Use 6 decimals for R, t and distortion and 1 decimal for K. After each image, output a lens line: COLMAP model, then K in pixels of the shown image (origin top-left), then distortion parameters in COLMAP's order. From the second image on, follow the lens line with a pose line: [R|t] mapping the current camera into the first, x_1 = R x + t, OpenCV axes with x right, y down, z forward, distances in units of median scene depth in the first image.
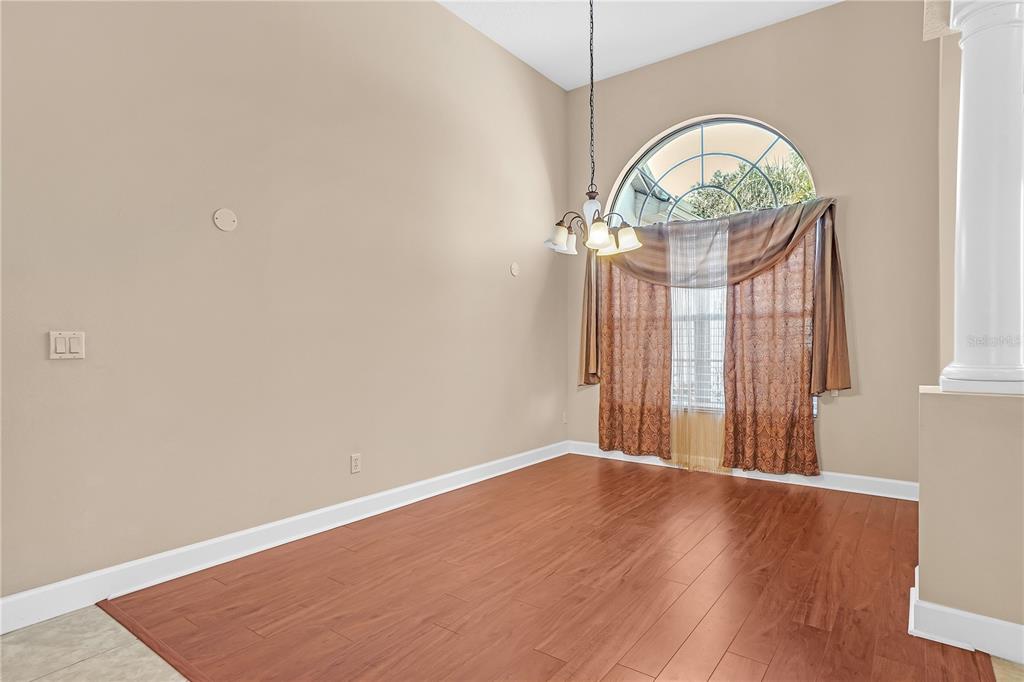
lens RADIAL K [[537.5, 0, 521.2], [0, 537.5, 328.2], [0, 0, 1]] dist [-0.003744, 0.000320]
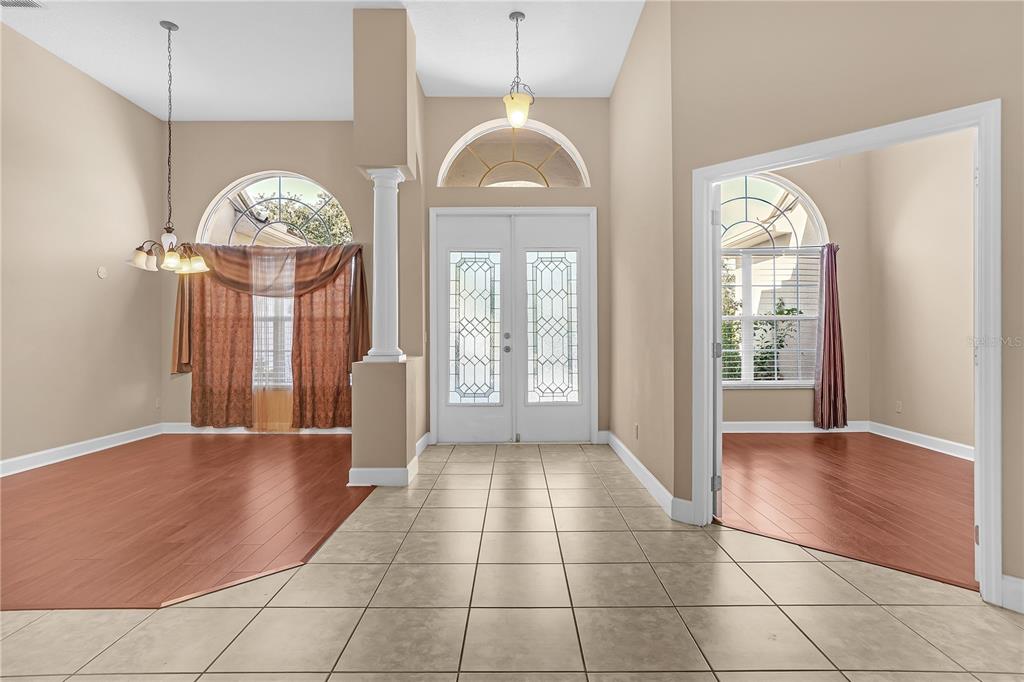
lens RADIAL K [[537.5, 0, 521.2], [0, 537.5, 328.2], [0, 0, 1]] dist [-0.003744, 0.000320]
pose [[0.810854, 0.011585, 0.585134, 0.044817], [-0.017827, 0.999829, 0.004908, -0.014643], [-0.584977, -0.014411, 0.810922, -0.455920]]
